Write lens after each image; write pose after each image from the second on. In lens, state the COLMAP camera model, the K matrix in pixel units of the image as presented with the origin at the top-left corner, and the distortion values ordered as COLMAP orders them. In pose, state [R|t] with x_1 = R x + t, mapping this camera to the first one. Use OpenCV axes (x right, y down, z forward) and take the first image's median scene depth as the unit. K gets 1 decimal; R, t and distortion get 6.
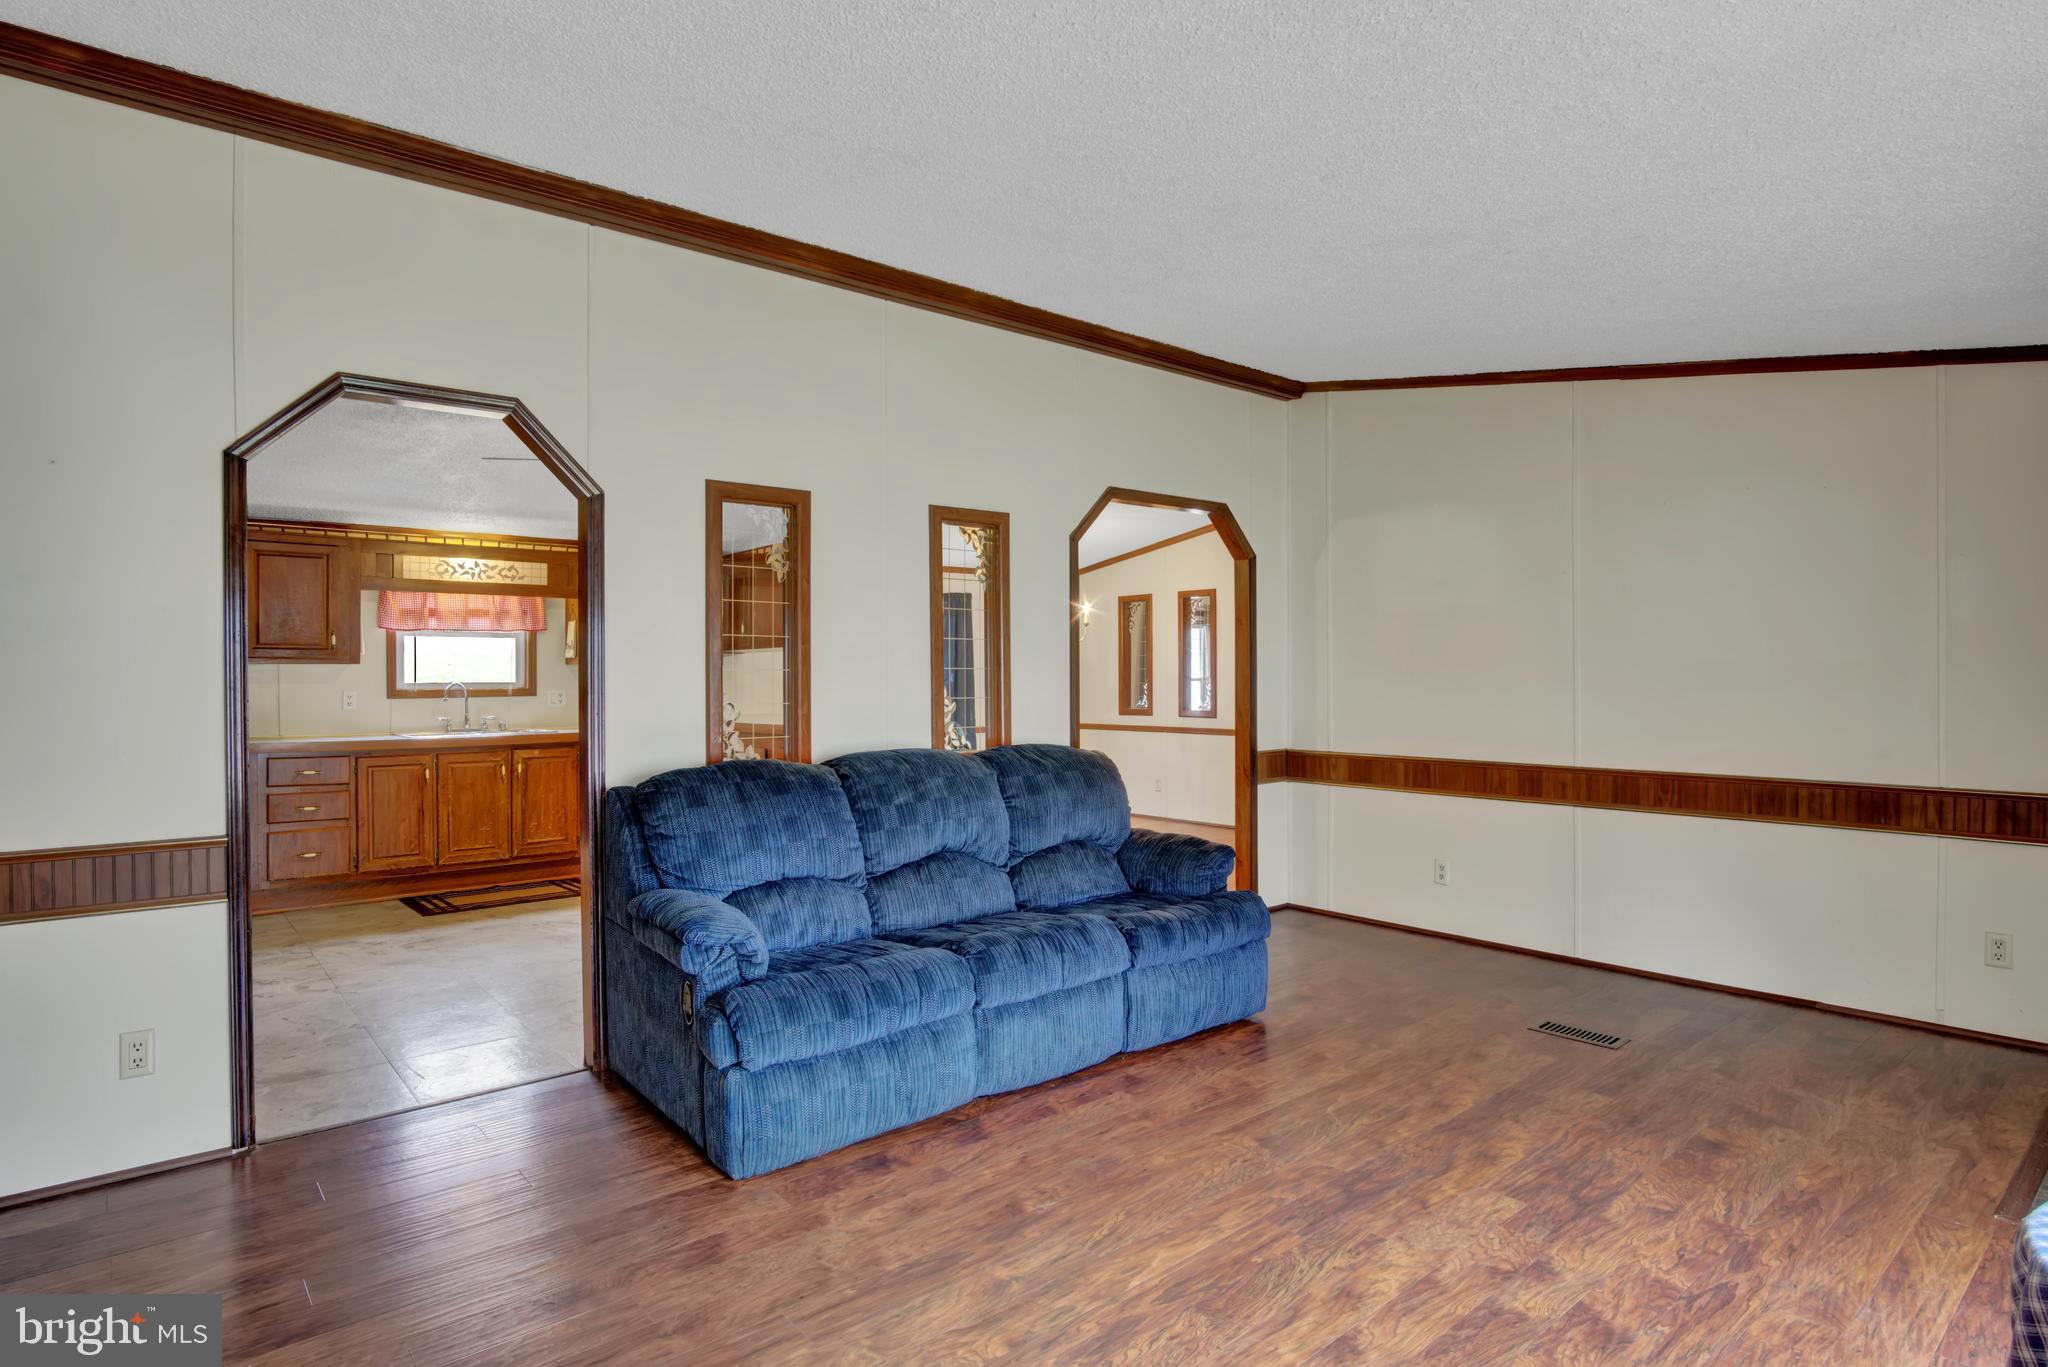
lens RADIAL K [[1088.6, 0, 1019.0], [0, 1088.6, 681.7], [0, 0, 1]] dist [-0.025908, 0.001069]
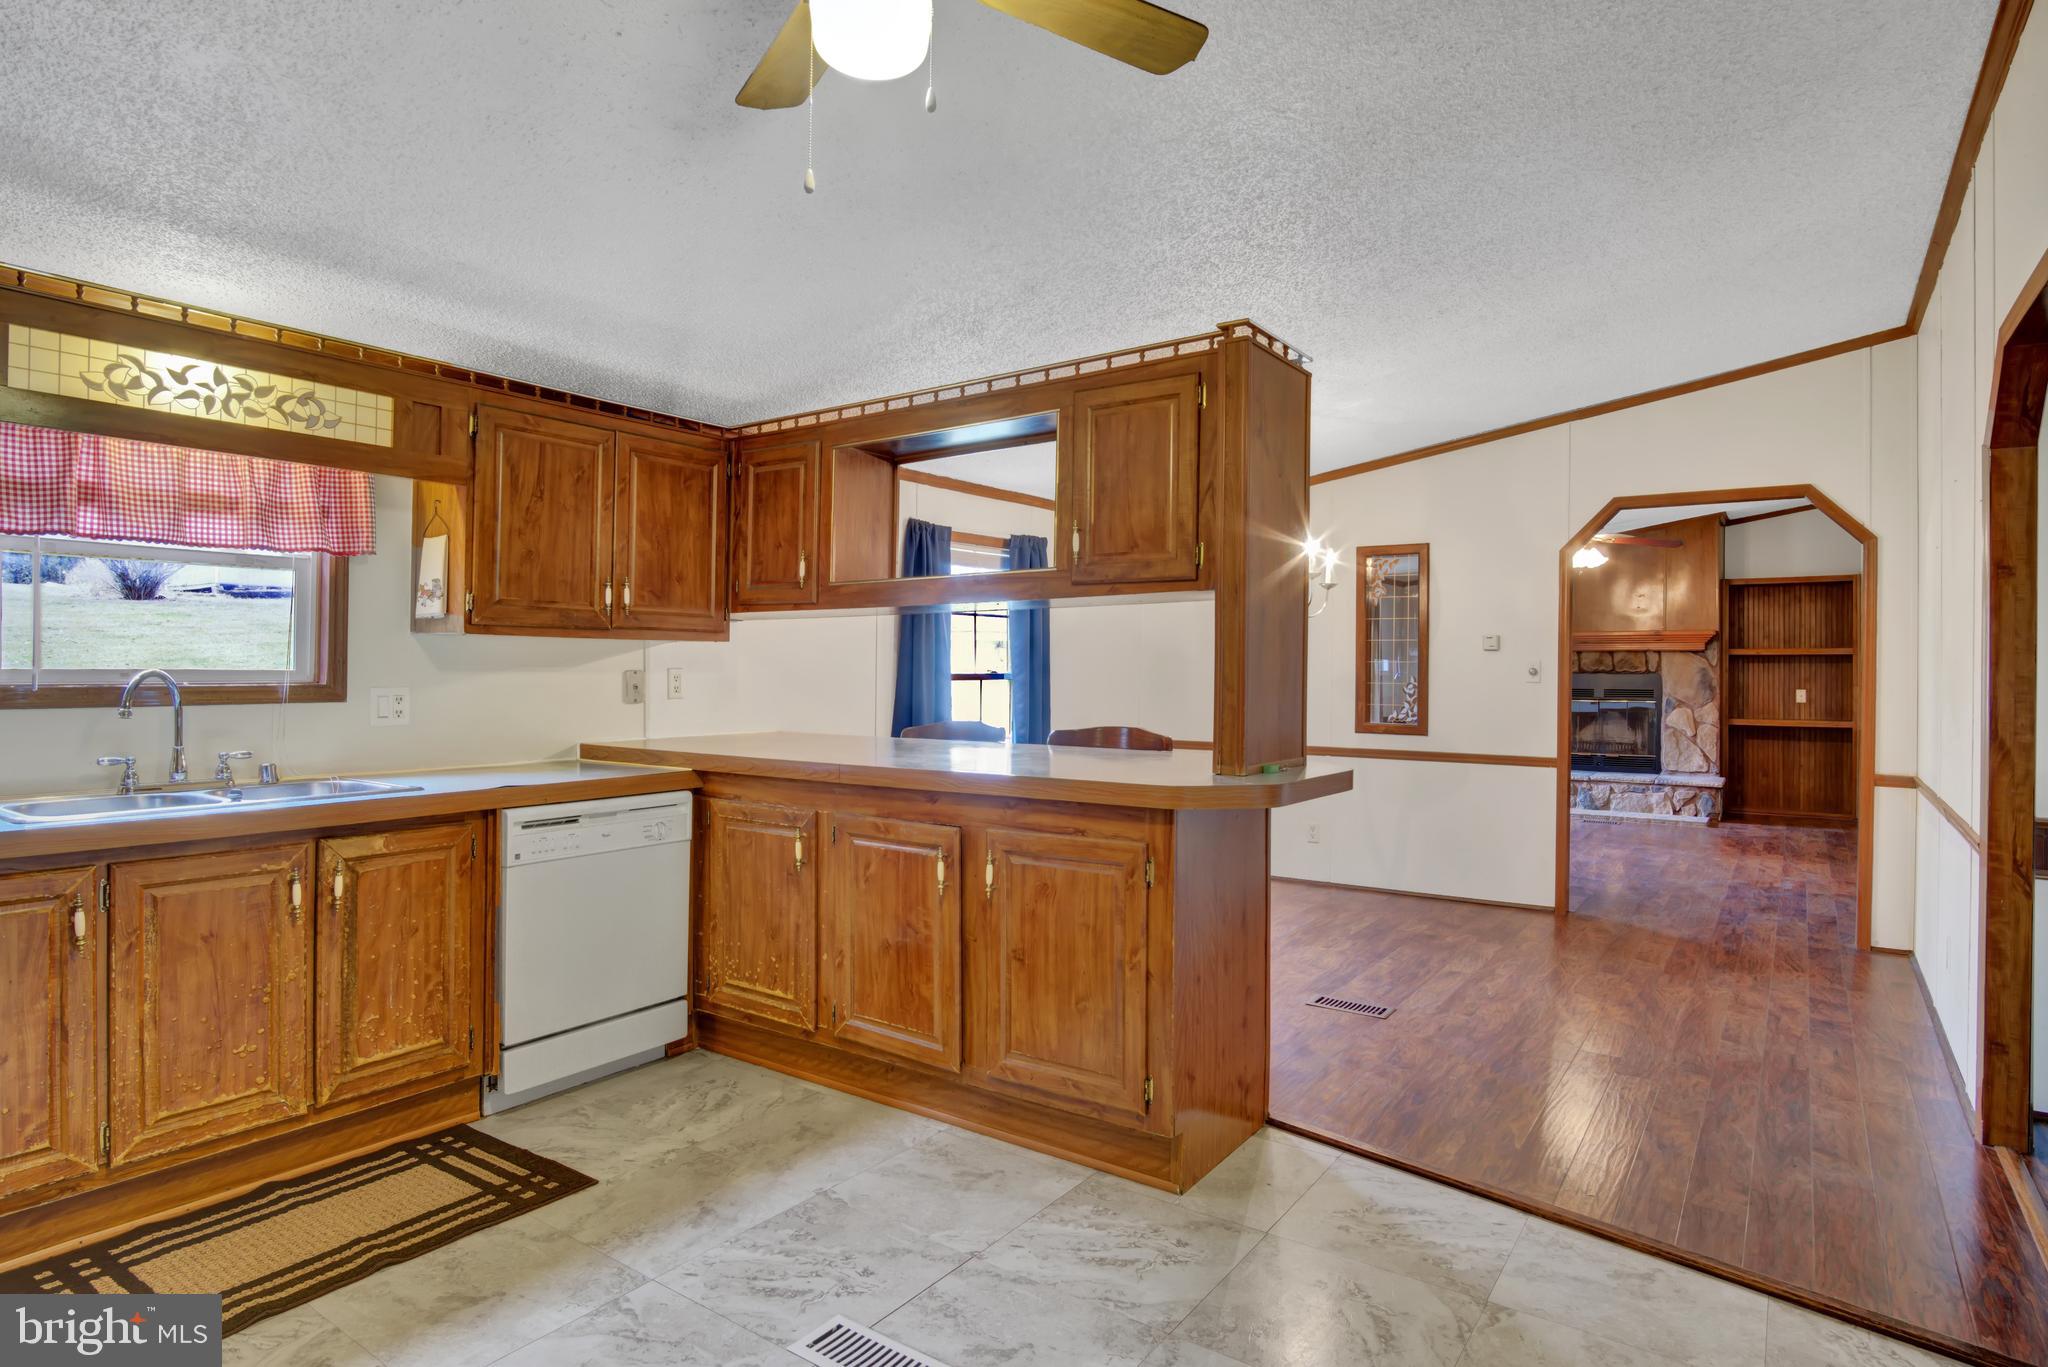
lens RADIAL K [[1112.6, 0, 1018.9], [0, 1112.6, 666.4], [0, 0, 1]] dist [-0.027215, 0.001276]
pose [[0.968569, 0.012302, 0.248442, -0.320328], [-0.010465, 0.999907, -0.008711, -0.000311], [-0.248526, 0.005837, 0.968608, 0.543791]]
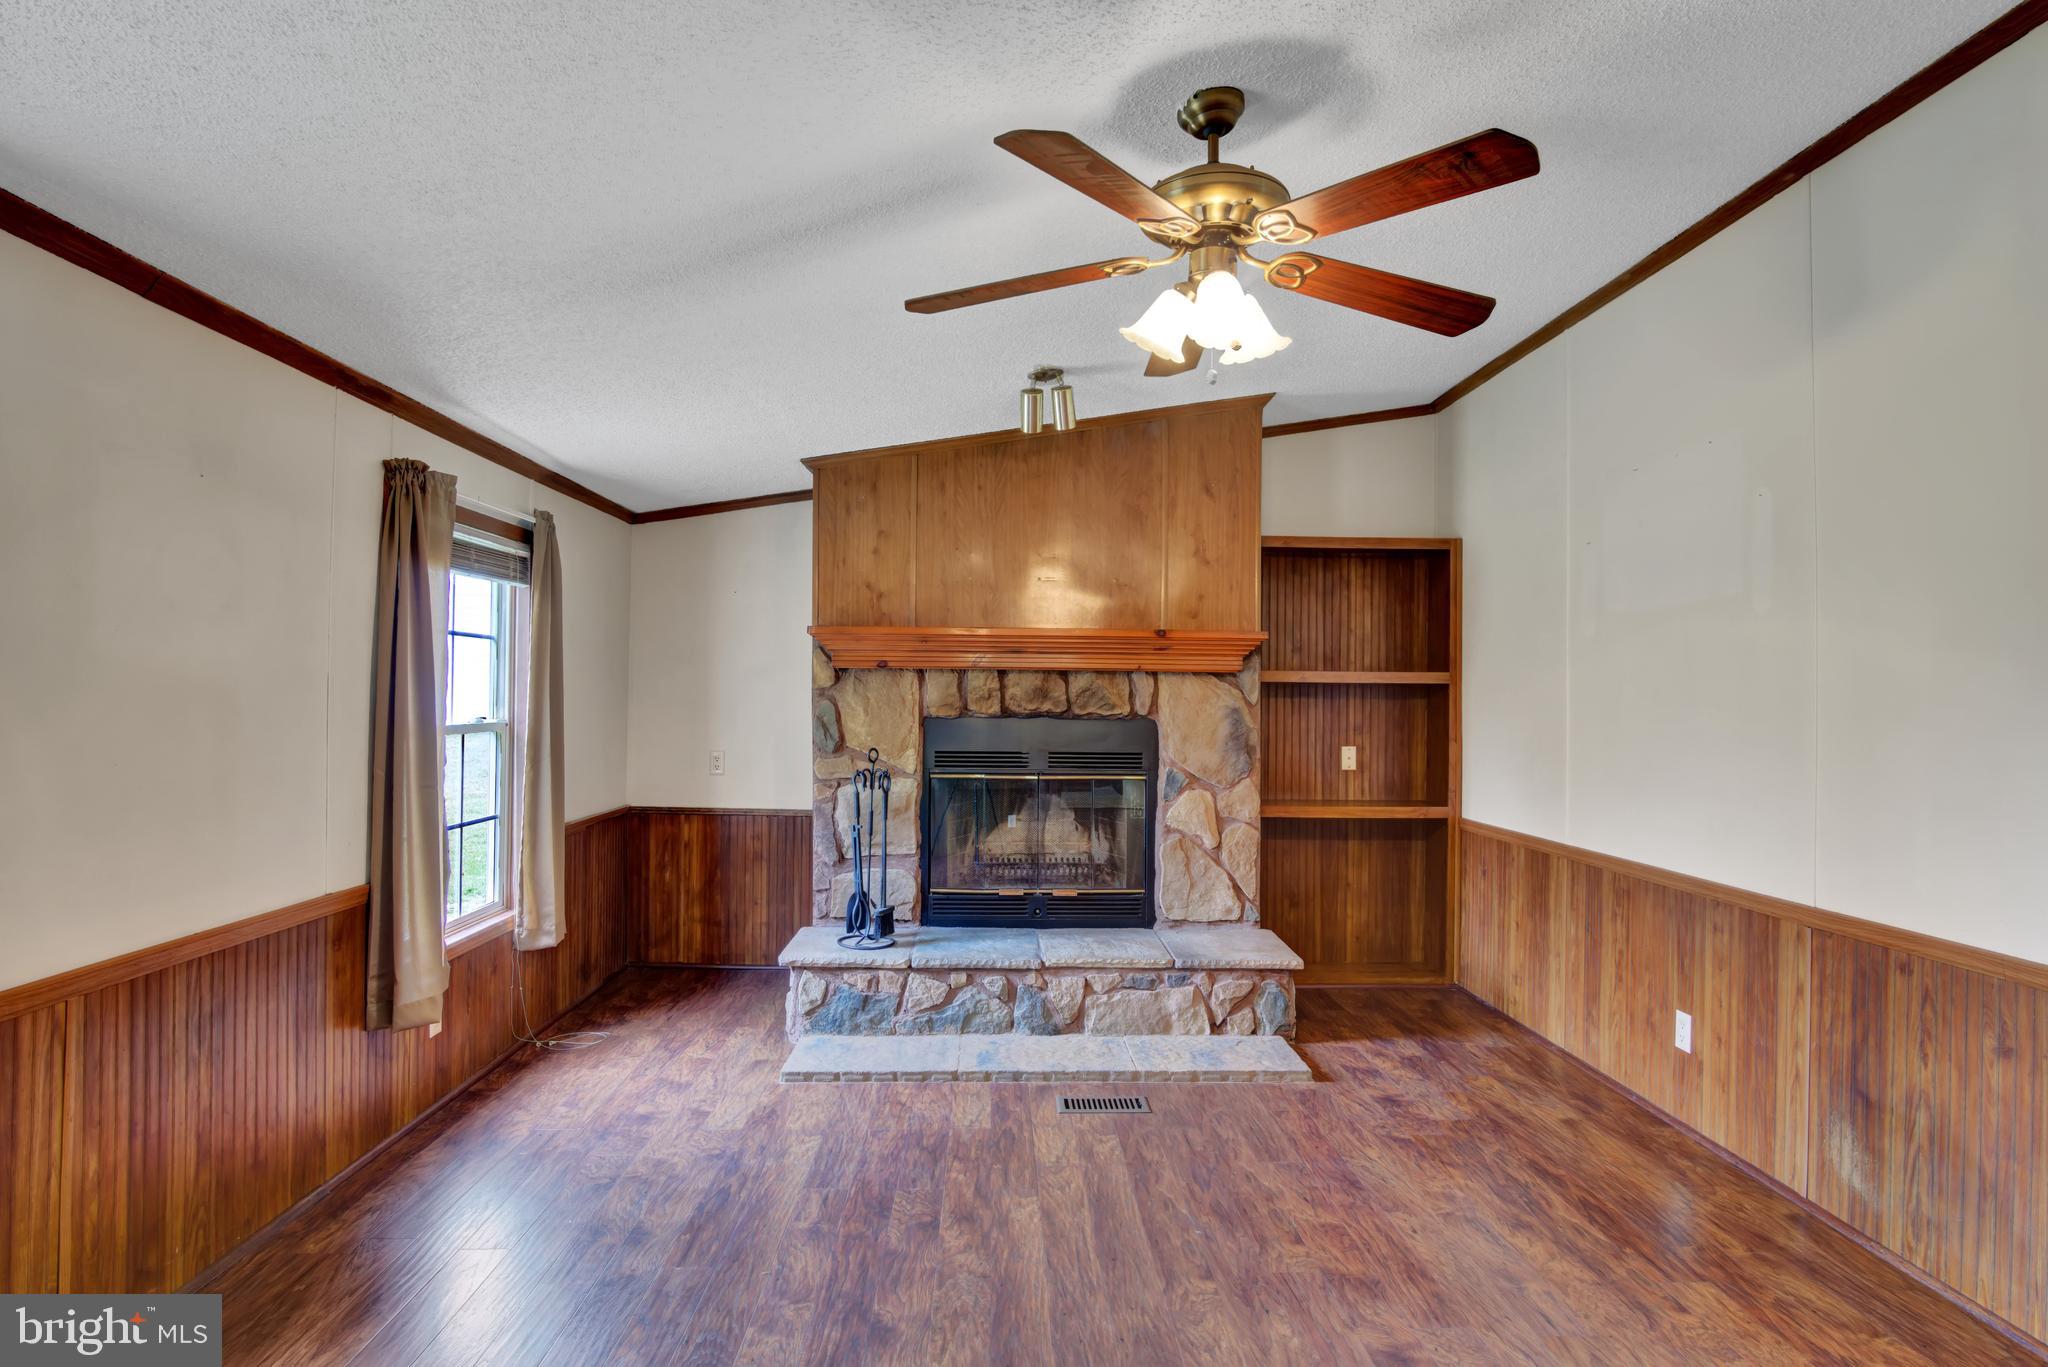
lens RADIAL K [[1088.6, 0, 1019.0], [0, 1088.6, 681.7], [0, 0, 1]] dist [-0.025908, 0.001069]
pose [[0.626673, 0.027547, 0.778795, 0.295882], [-0.013890, 0.999611, -0.024180, -0.018947], [-0.779159, 0.004335, 0.626812, 1.416464]]
